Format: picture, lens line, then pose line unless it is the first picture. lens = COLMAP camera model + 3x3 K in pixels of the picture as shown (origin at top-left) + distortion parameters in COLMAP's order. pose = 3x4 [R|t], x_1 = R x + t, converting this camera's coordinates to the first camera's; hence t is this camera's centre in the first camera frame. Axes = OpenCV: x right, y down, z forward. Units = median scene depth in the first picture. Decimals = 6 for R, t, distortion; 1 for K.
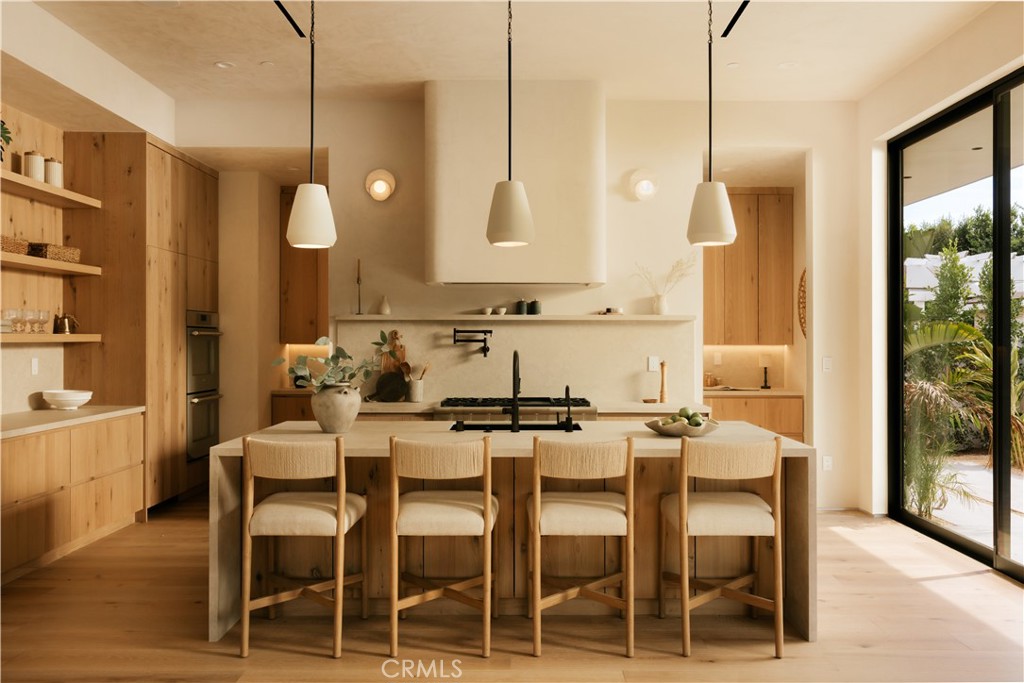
lens RADIAL K [[851.4, 0, 512.0], [0, 851.4, 341.5], [0, 0, 1]] dist [0.001494, -0.004070]
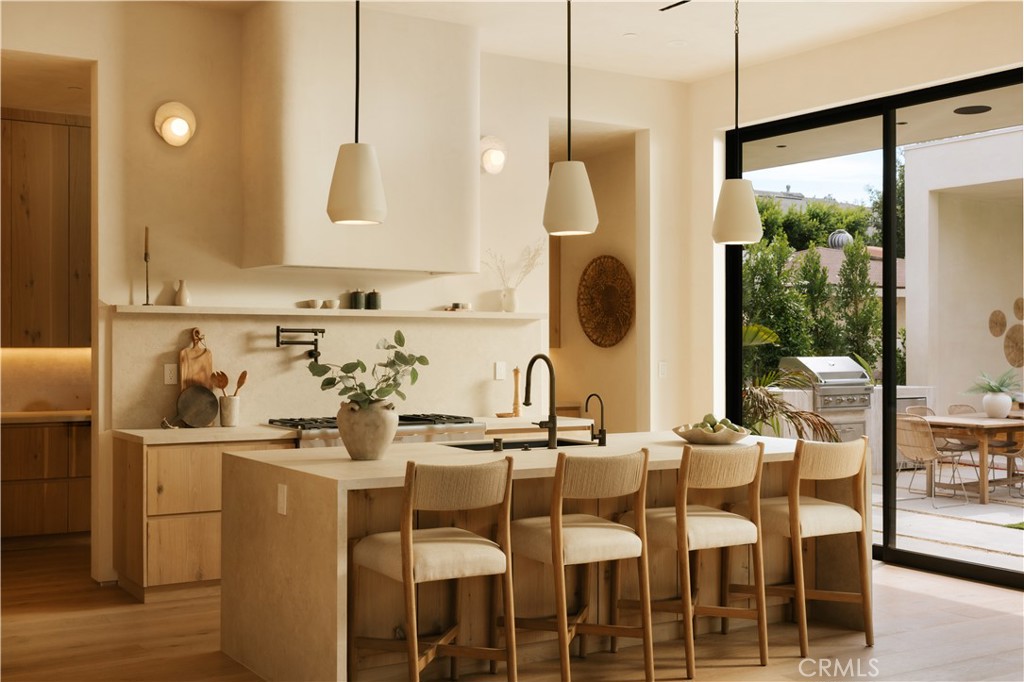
lens RADIAL K [[1216.3, 0, 512.0], [0, 1216.3, 341.0], [0, 0, 1]] dist [0.075460, 0.011370]
pose [[0.840962, 0.001191, 0.541093, -0.475716], [-0.000486, 0.999999, -0.001445, -0.000876], [-0.541094, 0.000952, 0.840962, -0.015931]]
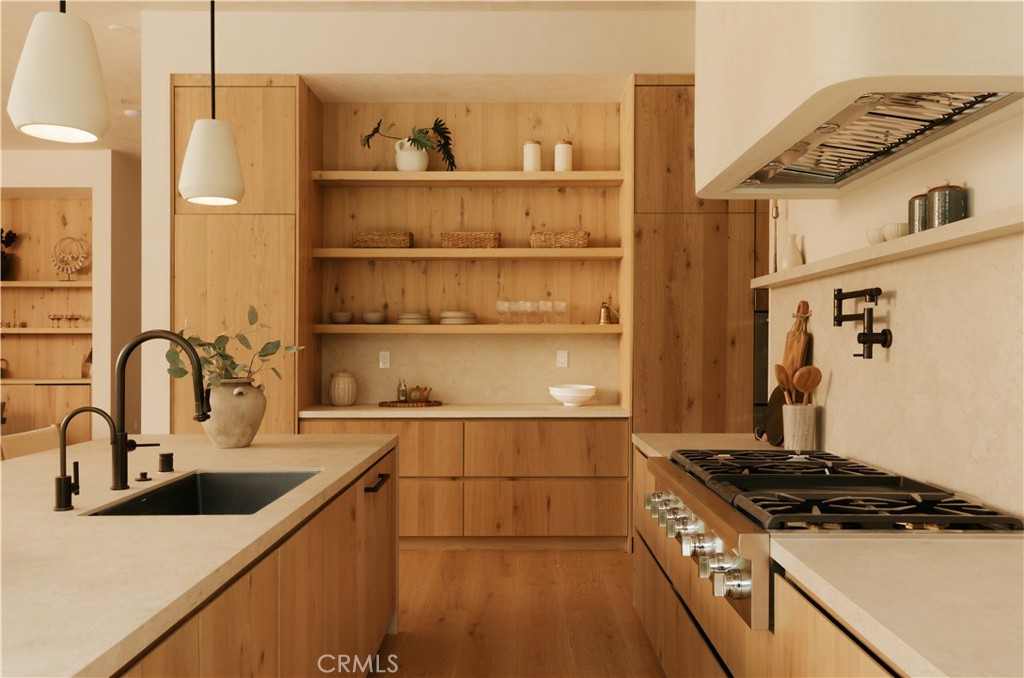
lens RADIAL K [[836.9, 0, 512.0], [0, 836.9, 339.0], [0, 0, 1]] dist [0.000303, 0.000017]
pose [[0.000117, -0.007603, -0.999971, 0.335039], [0.005178, 0.999958, -0.007603, 0.011019], [0.999987, -0.005177, 0.000157, 0.843274]]
